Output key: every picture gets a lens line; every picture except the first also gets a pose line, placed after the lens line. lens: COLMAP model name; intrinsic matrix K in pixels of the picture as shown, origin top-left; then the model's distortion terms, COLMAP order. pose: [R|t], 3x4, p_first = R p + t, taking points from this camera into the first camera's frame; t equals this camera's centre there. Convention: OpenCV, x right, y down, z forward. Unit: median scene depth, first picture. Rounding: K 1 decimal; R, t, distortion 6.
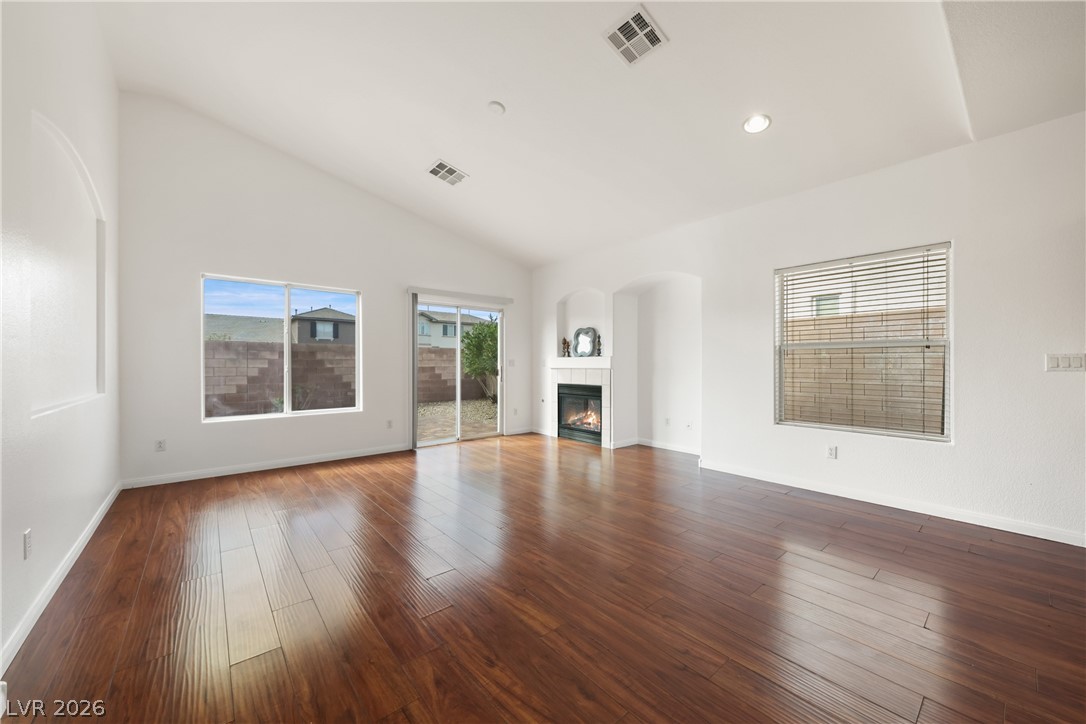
lens RADIAL K [[402.4, 0, 546.8], [0, 402.4, 366.1], [0, 0, 1]] dist [-0.002069, -0.000322]
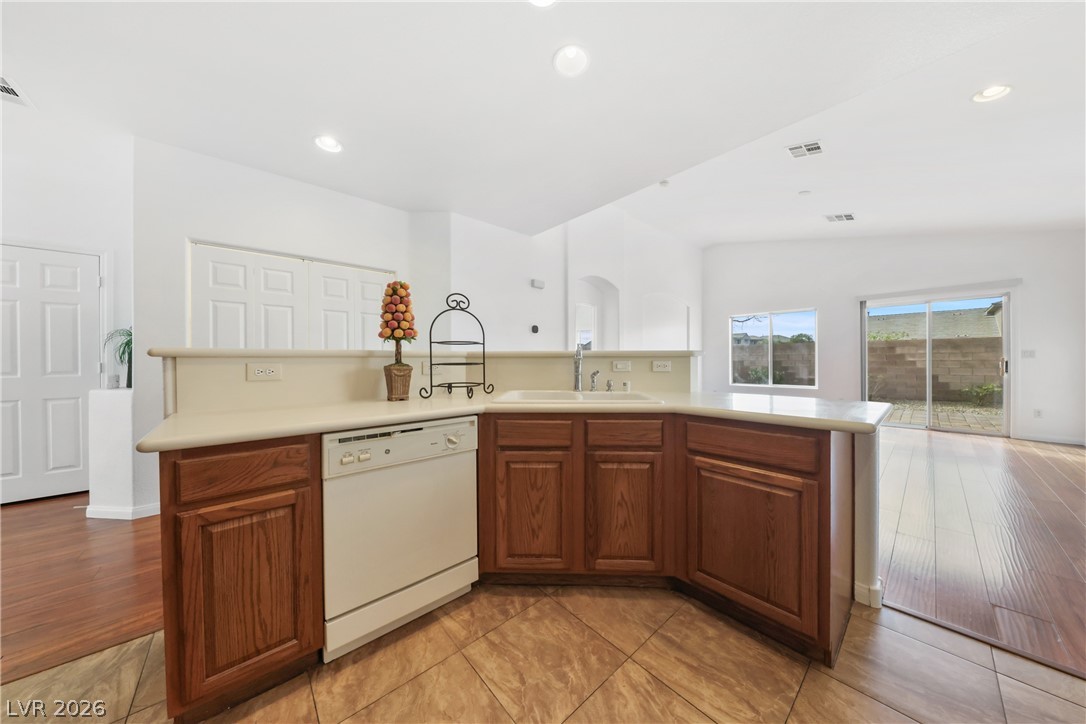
lens RADIAL K [[340.8, 0, 543.2], [0, 340.8, 360.7], [0, 0, 1]] dist [0.000462, -0.002780]
pose [[0.011460, -0.000981, -0.999934, 0.733829], [-0.000178, 1.000000, -0.000983, 0.008997], [0.999934, 0.000190, 0.011460, -0.020975]]
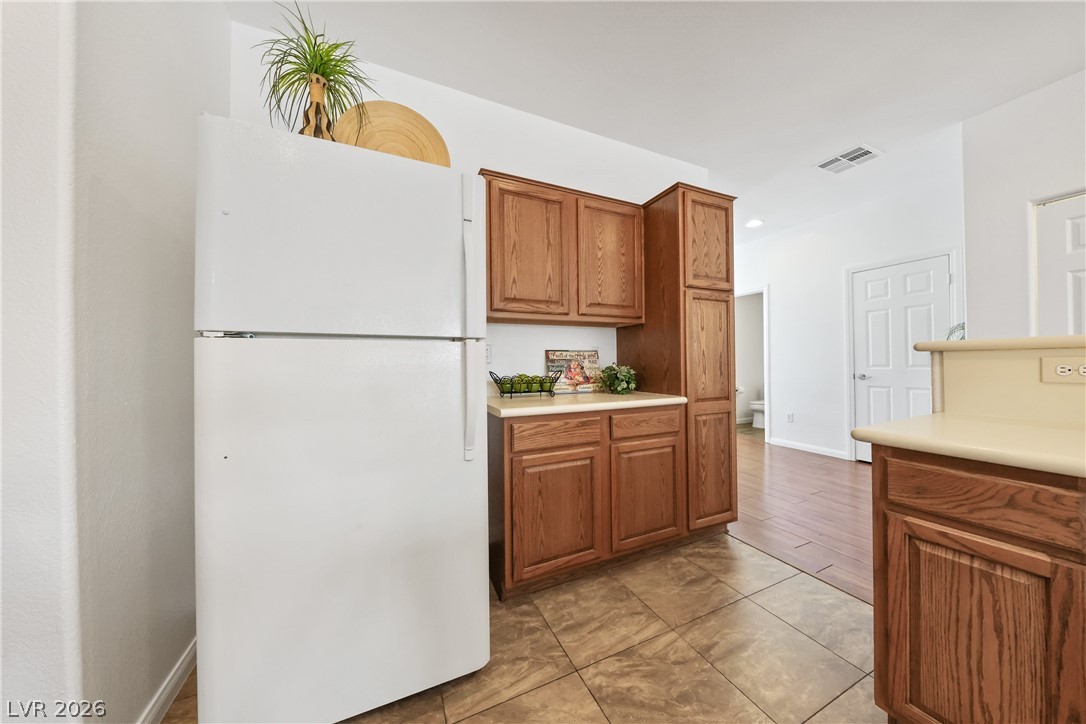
lens RADIAL K [[340.8, 0, 543.2], [0, 340.8, 360.7], [0, 0, 1]] dist [0.000462, -0.002780]
pose [[-0.961792, 0.013159, 0.273466, 0.690334], [0.013719, 0.999906, 0.000137, 0.008966], [-0.273438, 0.003884, -0.961882, 0.000692]]
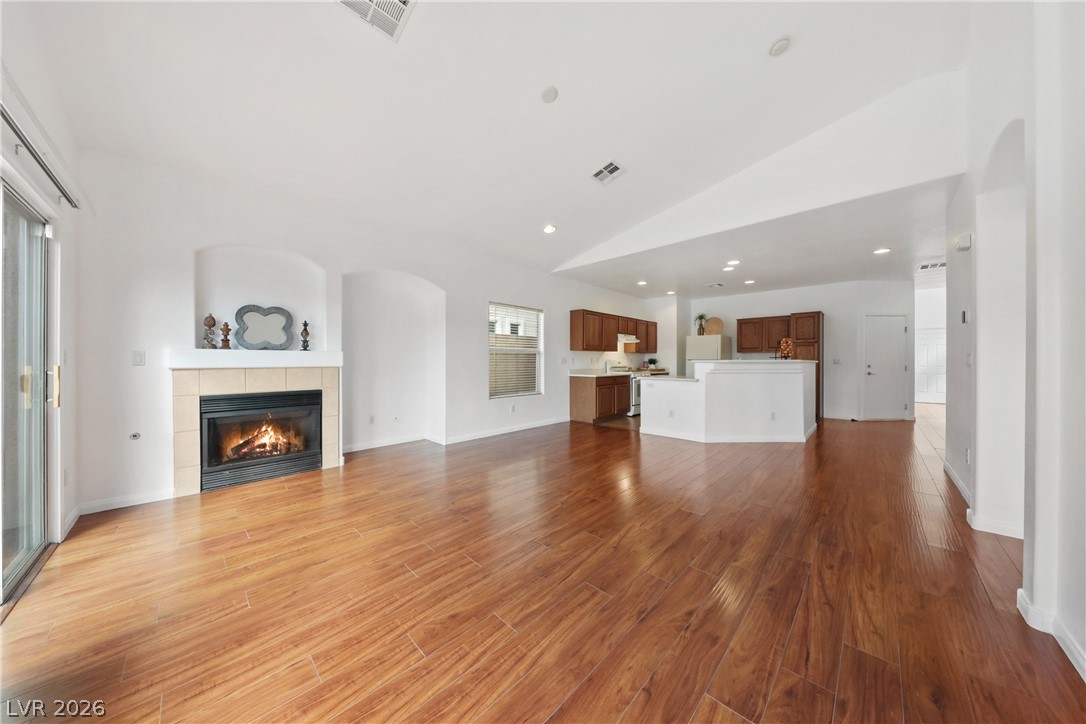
lens RADIAL K [[340.8, 0, 543.2], [0, 340.8, 360.7], [0, 0, 1]] dist [0.000462, -0.002780]
pose [[-0.091017, -0.001379, 0.995848, -0.576479], [0.002252, 0.999996, 0.001591, -0.005564], [-0.995847, 0.002387, -0.091013, 0.671685]]
